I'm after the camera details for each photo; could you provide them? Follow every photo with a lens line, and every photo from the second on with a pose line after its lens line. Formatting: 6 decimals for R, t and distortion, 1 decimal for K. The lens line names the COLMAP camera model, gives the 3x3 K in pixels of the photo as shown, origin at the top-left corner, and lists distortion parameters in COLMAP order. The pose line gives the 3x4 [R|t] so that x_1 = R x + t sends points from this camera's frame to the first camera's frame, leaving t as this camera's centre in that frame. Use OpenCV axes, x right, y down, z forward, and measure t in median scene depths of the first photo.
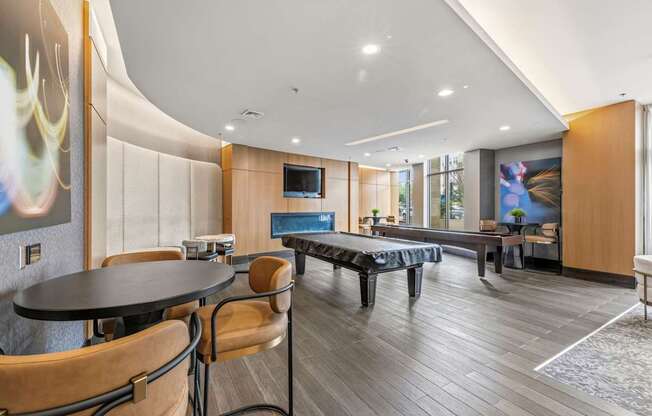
lens RADIAL K [[274.6, 0, 326.0], [0, 274.6, 208.0], [0, 0, 1]] dist [0.002607, 0.000338]
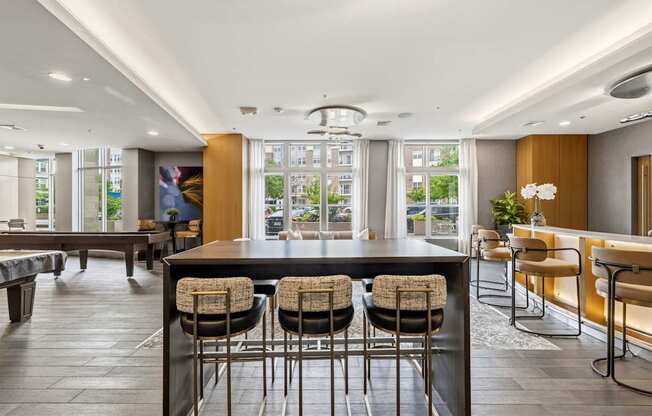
lens RADIAL K [[274.6, 0, 326.0], [0, 274.6, 208.0], [0, 0, 1]] dist [0.002607, 0.000338]
pose [[0.523056, -0.004930, 0.852284, 0.071438], [0.003352, 0.999987, 0.003727, -0.000482], [-0.852292, 0.000907, 0.523066, -0.107678]]
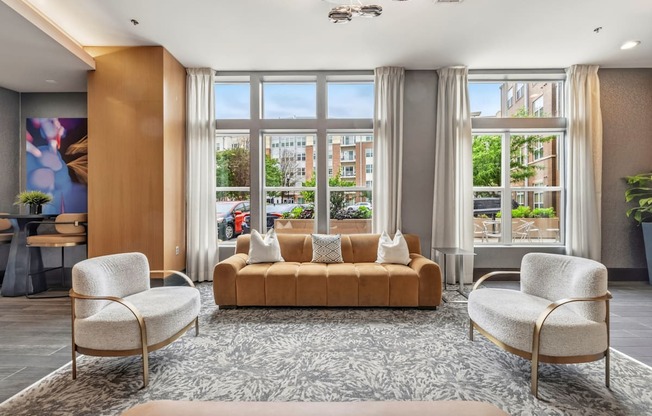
lens RADIAL K [[274.6, 0, 326.0], [0, 274.6, 208.0], [0, 0, 1]] dist [0.002607, 0.000338]
pose [[0.526204, -0.004124, 0.850348, 0.500794], [0.003627, 0.999990, 0.002606, 0.037470], [-0.850351, 0.001713, 0.526214, 0.151917]]
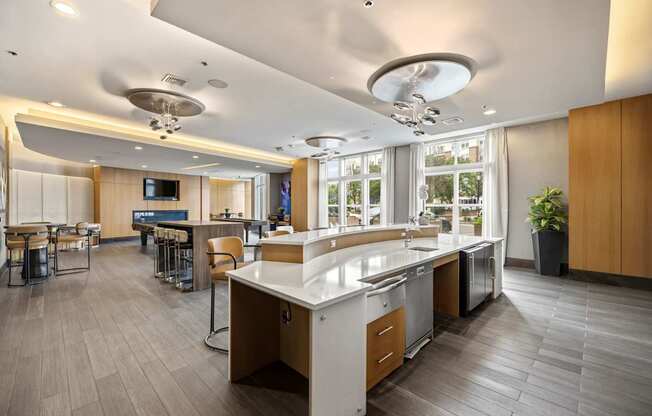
lens RADIAL K [[274.6, 0, 326.0], [0, 274.6, 208.0], [0, 0, 1]] dist [0.002607, 0.000338]
pose [[0.969050, -0.002011, 0.246856, 0.509094], [0.001857, 0.999998, 0.000855, 0.005611], [-0.246857, -0.000370, 0.969052, -0.821688]]
